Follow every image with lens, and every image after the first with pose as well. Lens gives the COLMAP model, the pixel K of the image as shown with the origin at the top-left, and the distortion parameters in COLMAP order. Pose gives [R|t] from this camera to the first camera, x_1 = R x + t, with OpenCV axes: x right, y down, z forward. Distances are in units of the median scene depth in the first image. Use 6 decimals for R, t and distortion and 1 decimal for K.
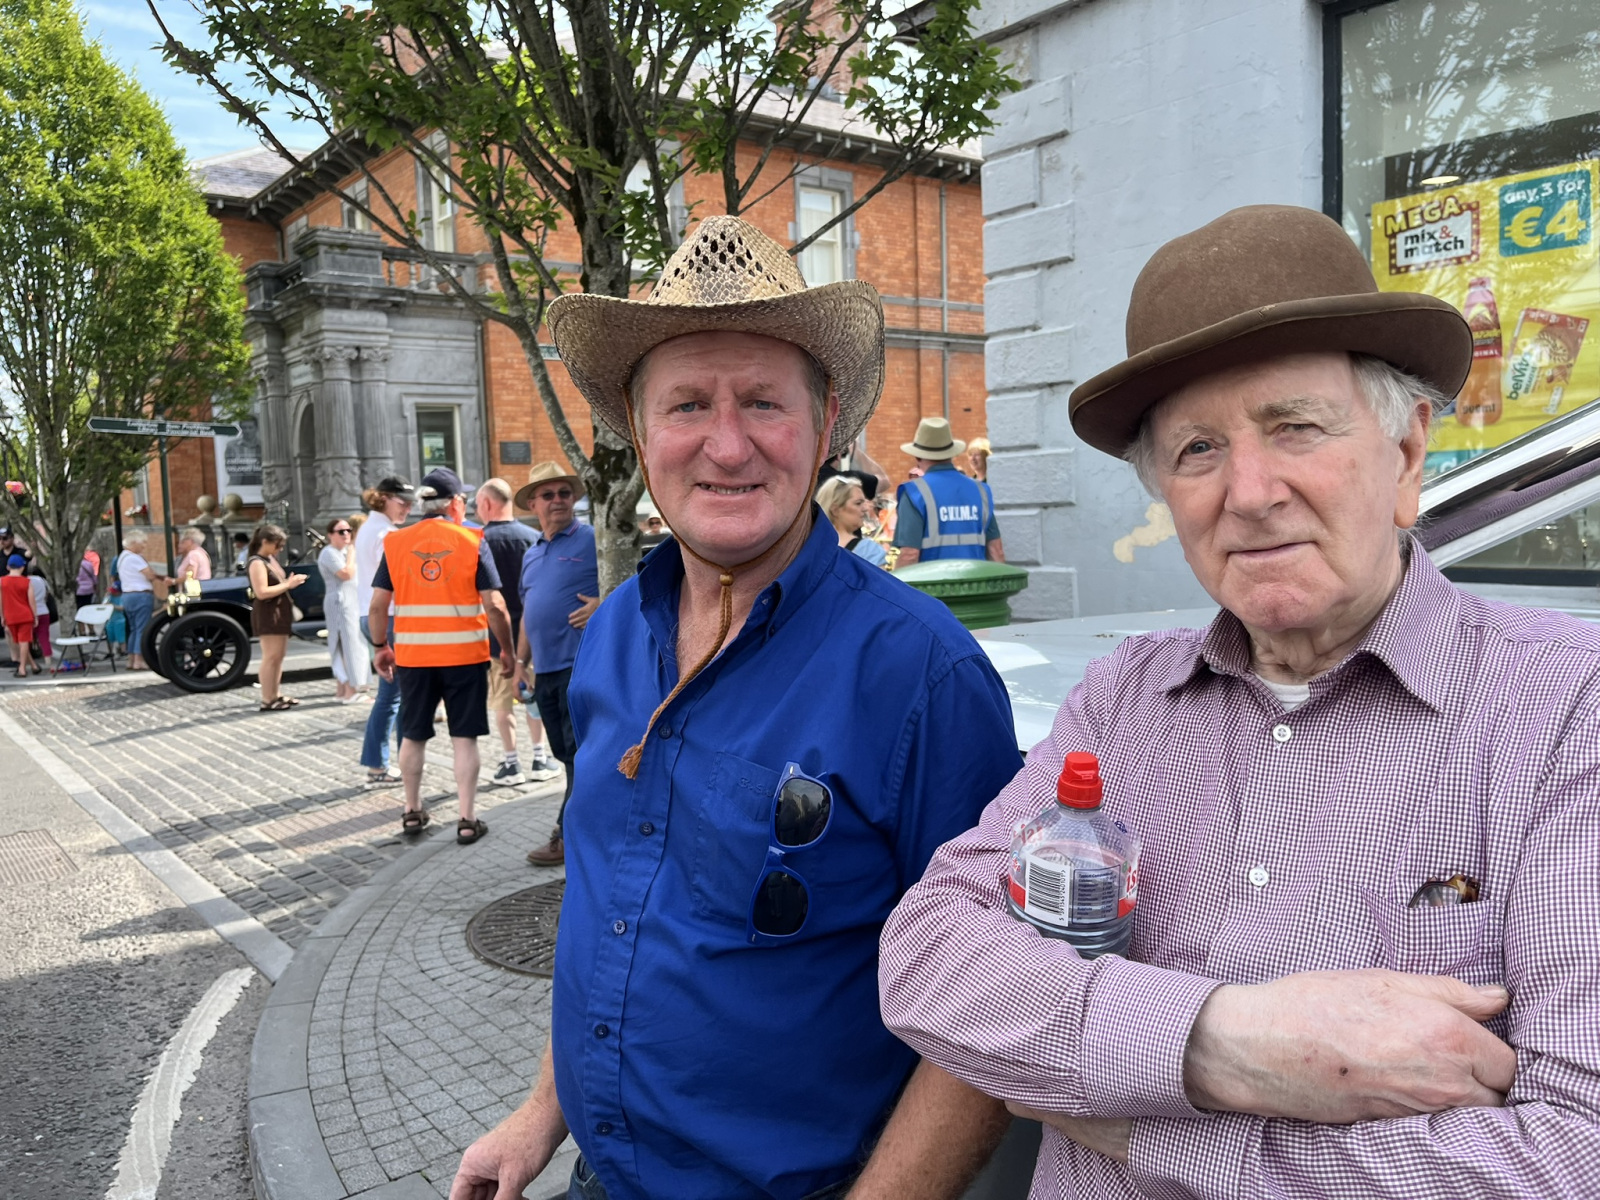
lens RADIAL K [[1263.8, 0, 794.9], [0, 1263.8, 600.4], [0, 0, 1]] dist [0.056057, -0.084150]
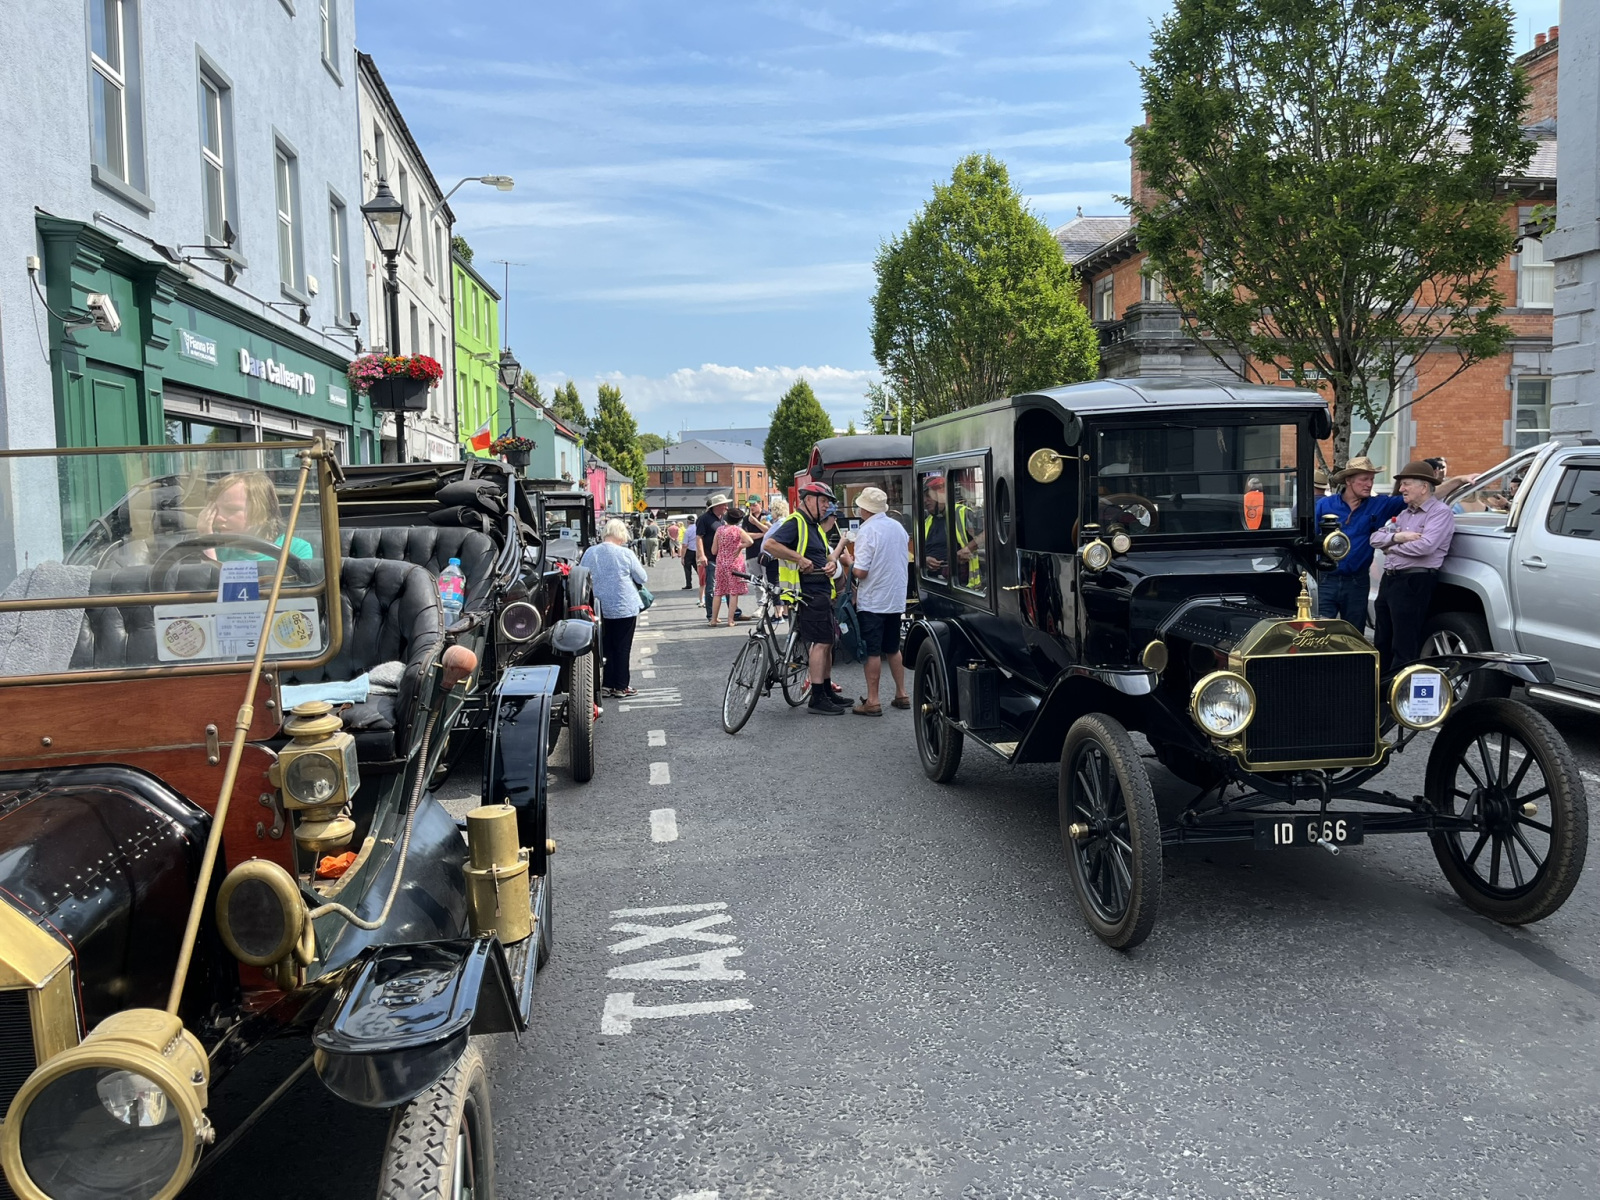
lens RADIAL K [[1263.8, 0, 790.5], [0, 1263.8, 589.1], [0, 0, 1]] dist [0.056057, -0.084150]
pose [[0.855268, 0.060938, -0.514591, 0.083753], [-0.056250, 0.998111, 0.024708, 0.043385], [0.515125, 0.007814, 0.857080, -0.610978]]
